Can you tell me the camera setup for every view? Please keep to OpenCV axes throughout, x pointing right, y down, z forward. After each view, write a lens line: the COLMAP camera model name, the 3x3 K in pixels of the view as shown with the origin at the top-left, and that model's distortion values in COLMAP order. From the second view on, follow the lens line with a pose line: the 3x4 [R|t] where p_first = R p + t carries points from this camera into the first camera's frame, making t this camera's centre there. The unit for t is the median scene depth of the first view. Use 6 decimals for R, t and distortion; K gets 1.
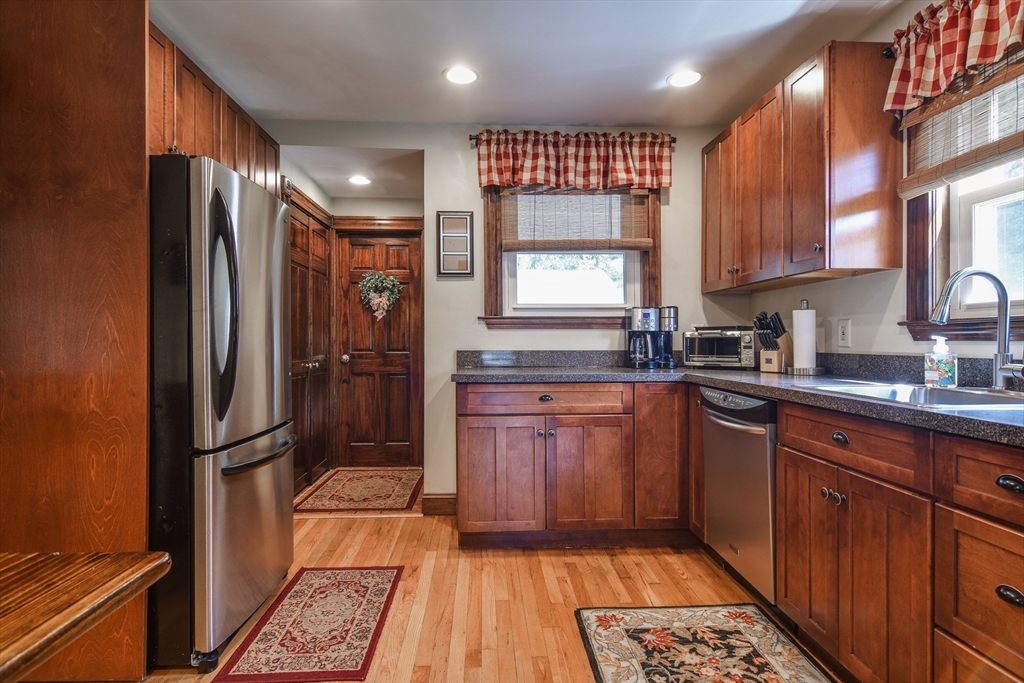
lens RADIAL K [[548.7, 0, 495.1], [0, 548.7, 339.7], [0, 0, 1]] dist [-0.000211, -0.001384]
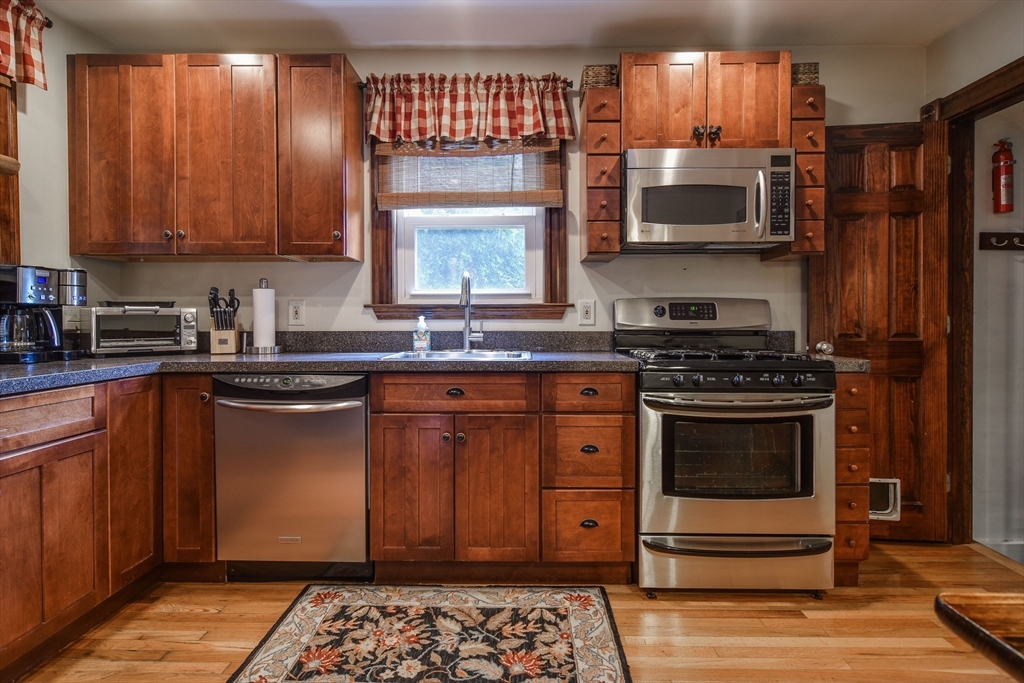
lens RADIAL K [[562.9, 0, 517.8], [0, 562.9, 326.8], [0, 0, 1]] dist [0.002410, -0.001613]
pose [[0.023266, -0.010433, 0.999675, -0.509516], [0.000407, 0.999946, 0.010427, 0.004978], [-0.999729, 0.000164, 0.023269, 0.575198]]
